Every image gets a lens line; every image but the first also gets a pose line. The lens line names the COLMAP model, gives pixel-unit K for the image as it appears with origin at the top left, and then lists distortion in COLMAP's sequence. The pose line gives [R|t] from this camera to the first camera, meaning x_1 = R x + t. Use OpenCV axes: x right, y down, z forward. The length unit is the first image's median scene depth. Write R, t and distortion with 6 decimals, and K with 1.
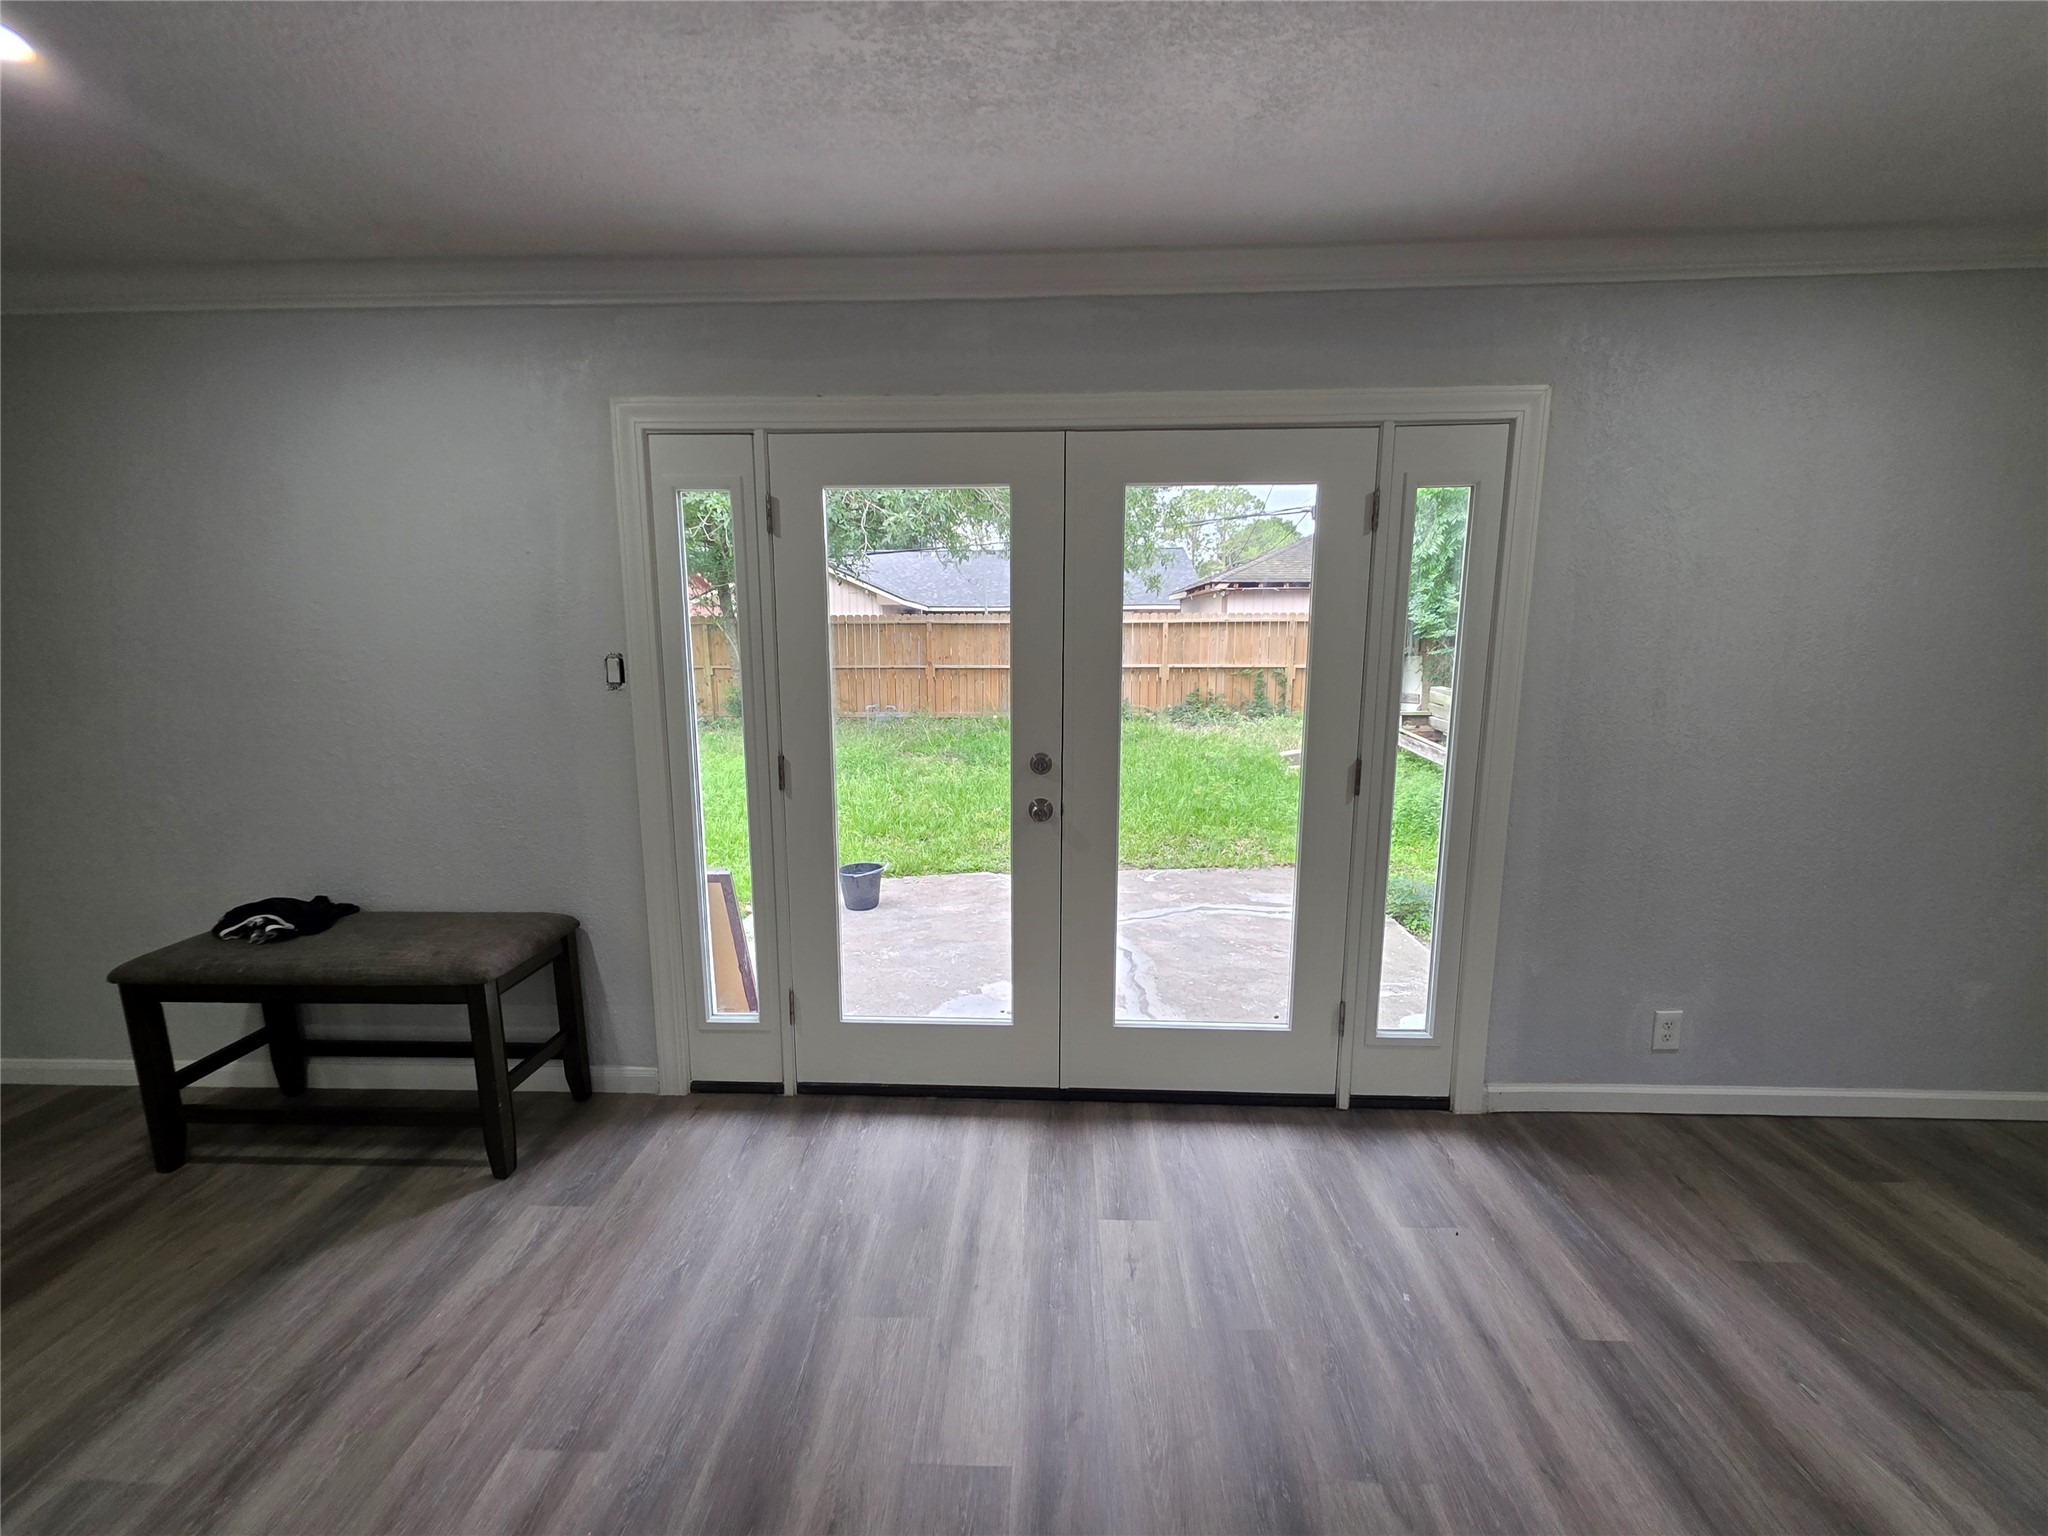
lens RADIAL K [[823.4, 0, 1024.0], [0, 823.4, 768.0], [0, 0, 1]] dist [0.001387, 0.000175]
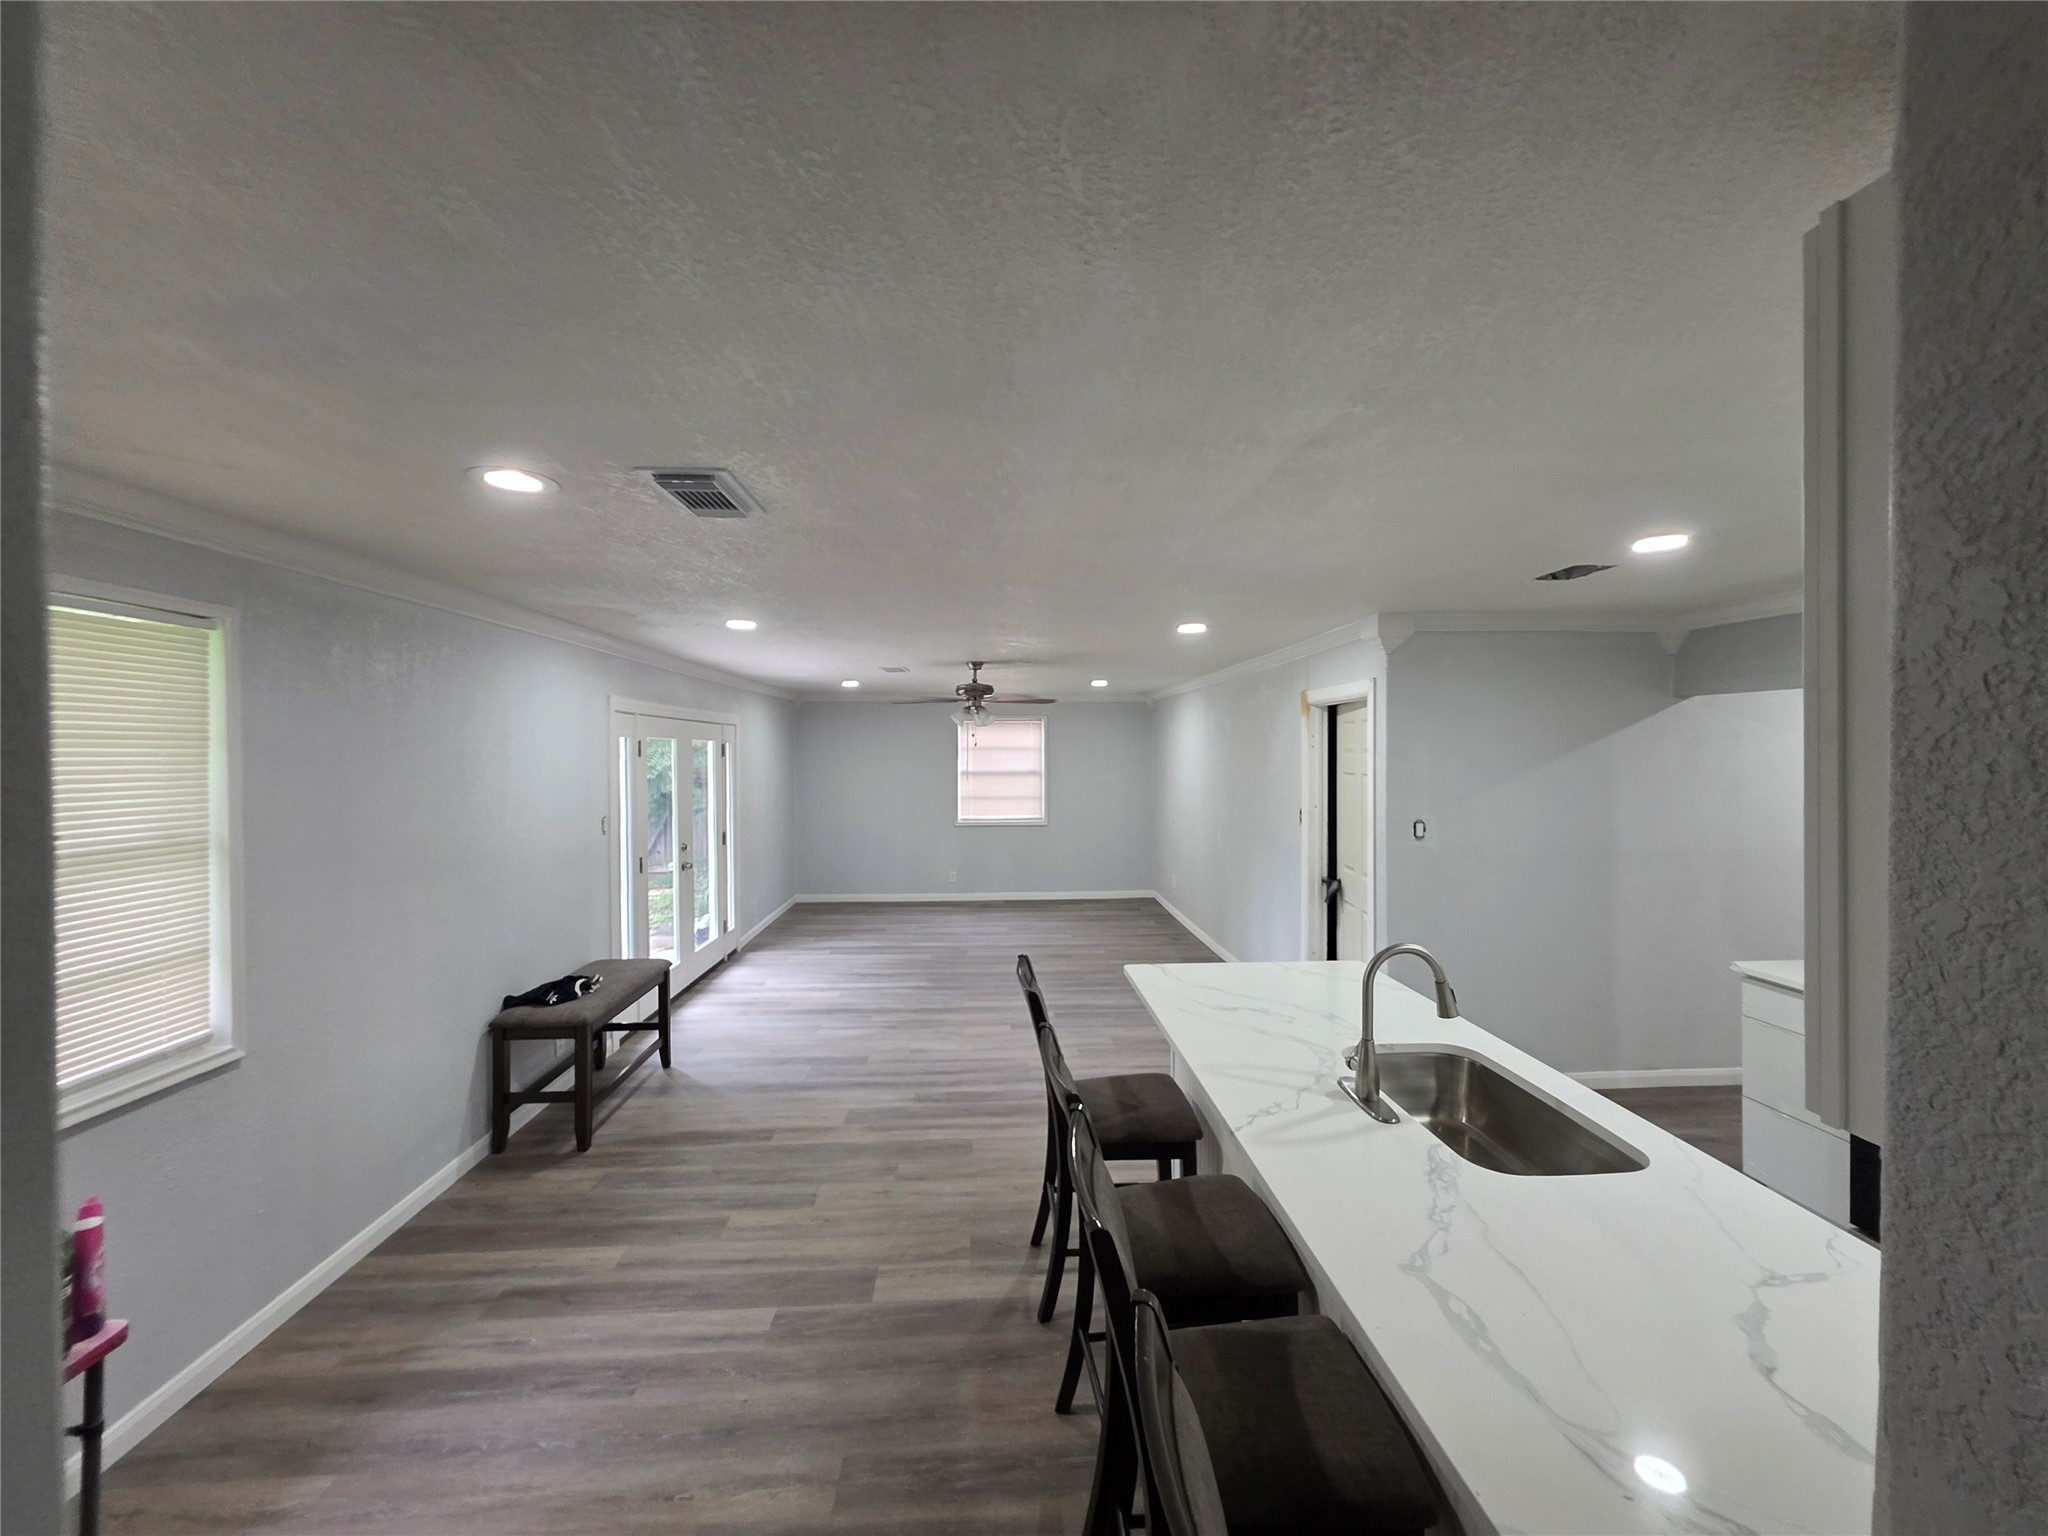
lens RADIAL K [[823.4, 0, 1024.0], [0, 823.4, 768.0], [0, 0, 1]] dist [0.001387, 0.000175]
pose [[-0.099292, -0.009324, 0.995015, -2.766927], [0.166203, 0.985753, 0.025822, -0.152055], [-0.981080, 0.167938, -0.096328, 0.186210]]
